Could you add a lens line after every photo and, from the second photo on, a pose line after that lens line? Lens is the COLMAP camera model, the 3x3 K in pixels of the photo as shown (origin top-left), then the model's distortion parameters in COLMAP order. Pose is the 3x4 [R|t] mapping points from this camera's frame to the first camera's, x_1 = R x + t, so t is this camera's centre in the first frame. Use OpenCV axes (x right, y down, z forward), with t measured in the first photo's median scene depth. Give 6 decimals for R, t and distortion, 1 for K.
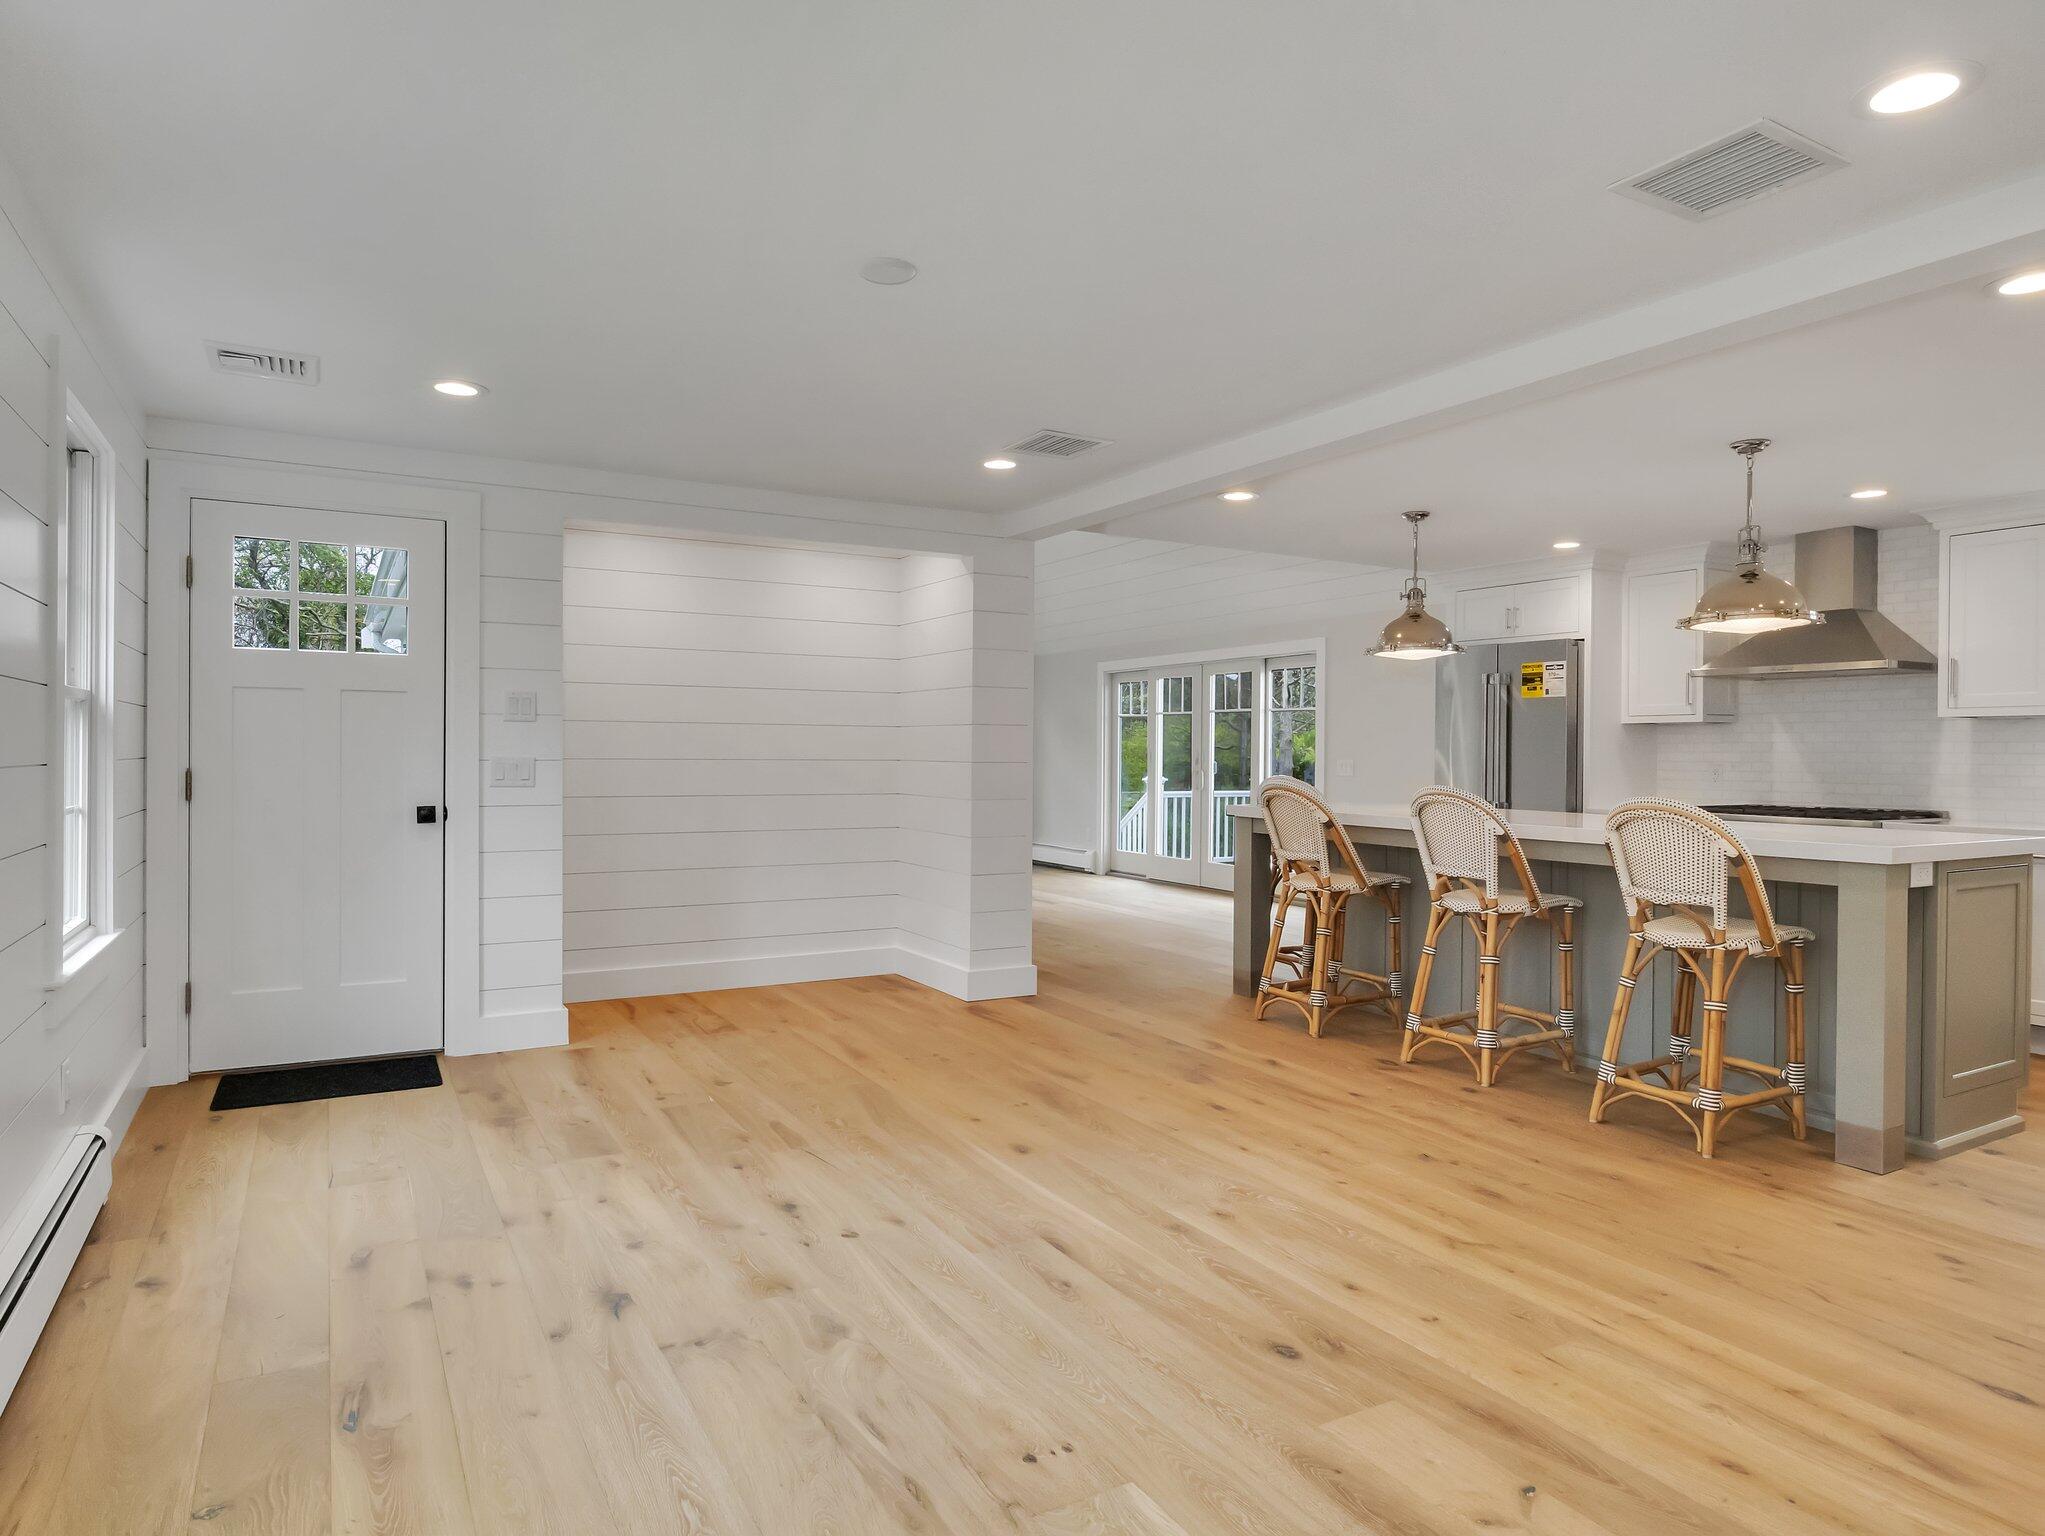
lens RADIAL K [[1195.0, 0, 1012.0], [0, 1195.0, 758.2], [0, 0, 1]] dist [-0.013671, 0.000182]
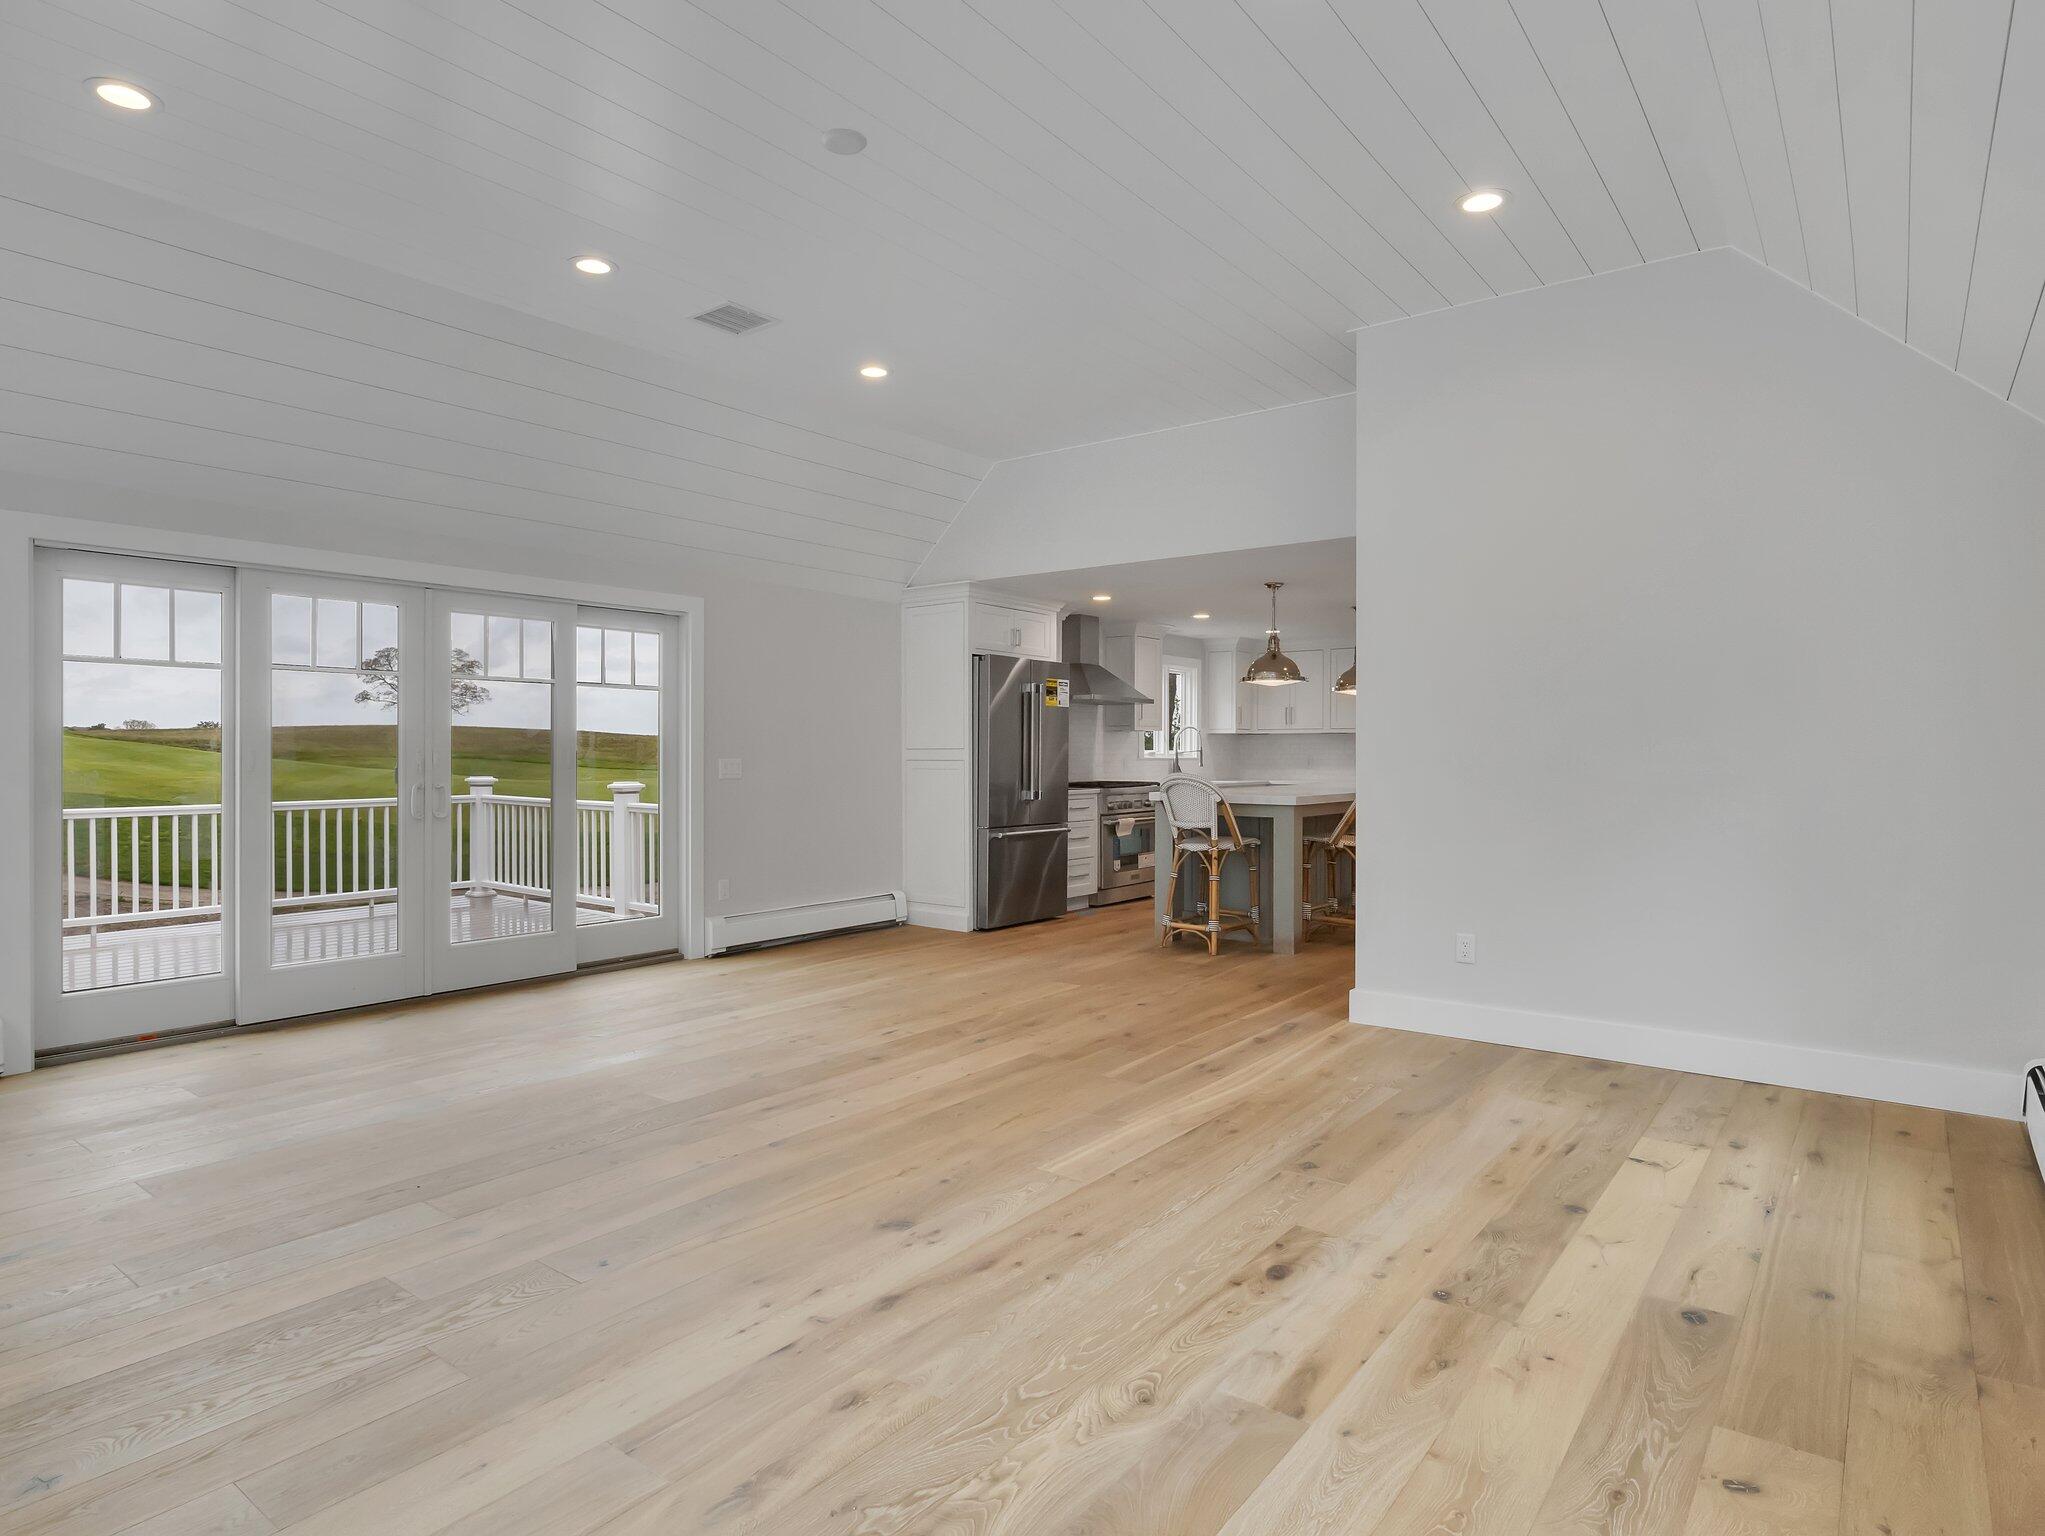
lens RADIAL K [[1158.6, 0, 1017.2], [0, 1158.6, 763.8], [0, 0, 1]] dist [-0.005846, 0.001791]
pose [[-0.391929, -0.018430, 0.919811, -1.058400], [0.000007, 0.999799, 0.020035, -0.022472], [-0.919995, 0.007859, -0.391850, 2.392199]]
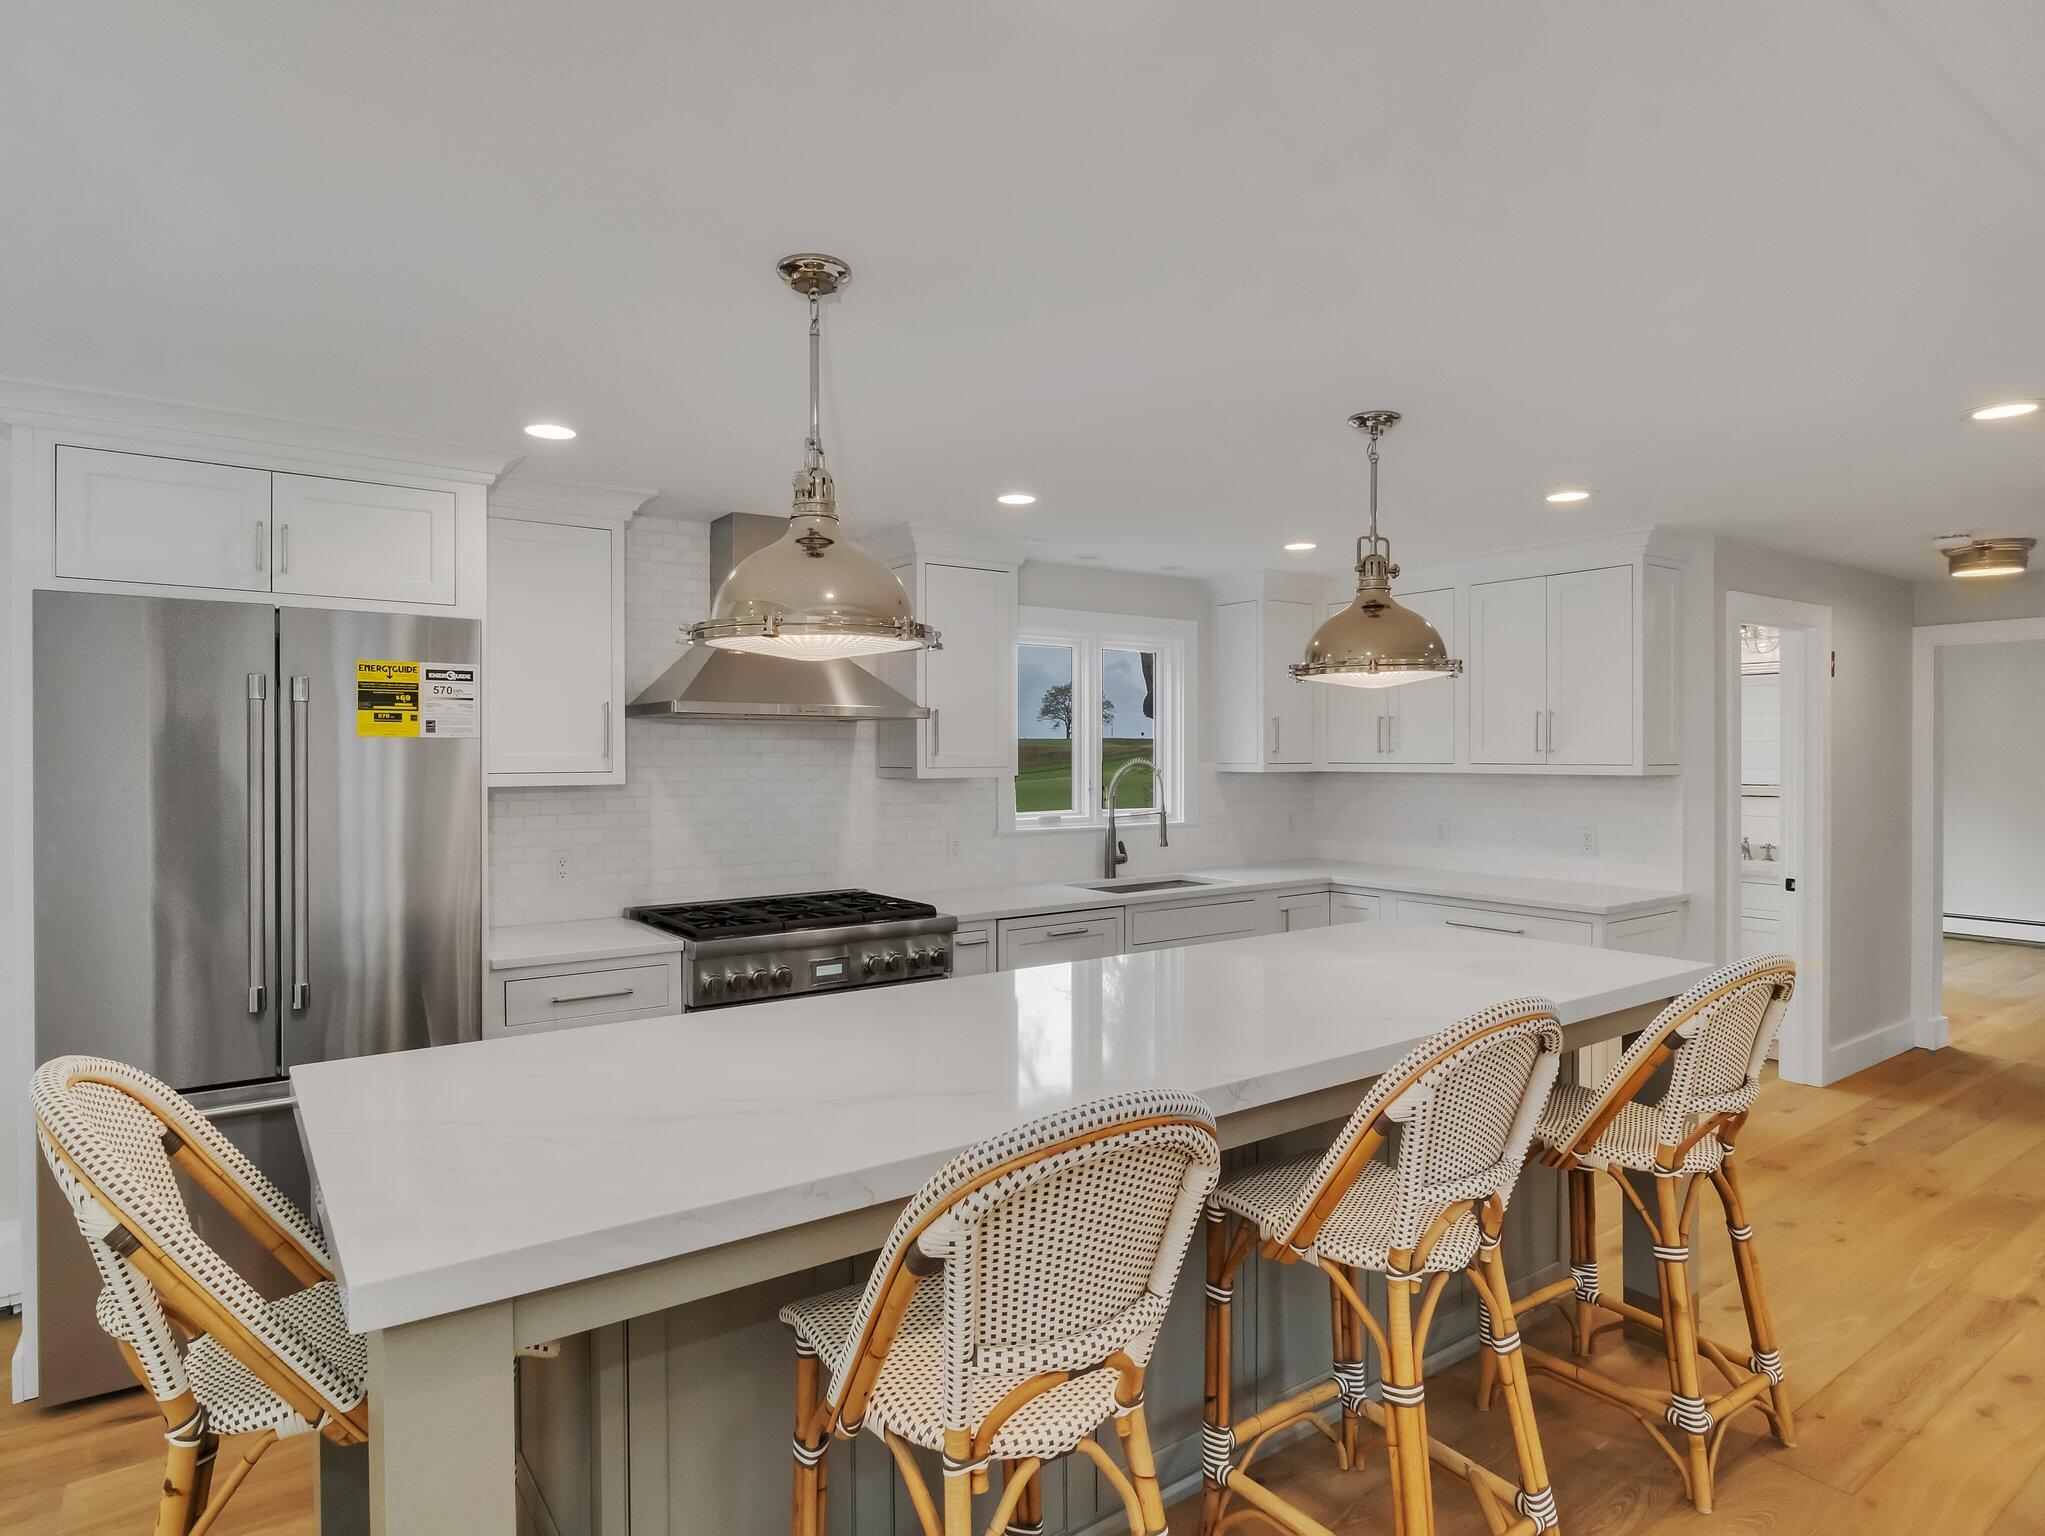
lens RADIAL K [[1195.0, 0, 1025.8], [0, 1195.0, 746.8], [0, 0, 1]] dist [-0.013671, 0.000182]
pose [[-0.106075, -0.003965, 0.994350, -0.059695], [0.008728, 0.999950, 0.004918, -0.075326], [-0.994320, 0.009200, -0.106036, 1.280422]]
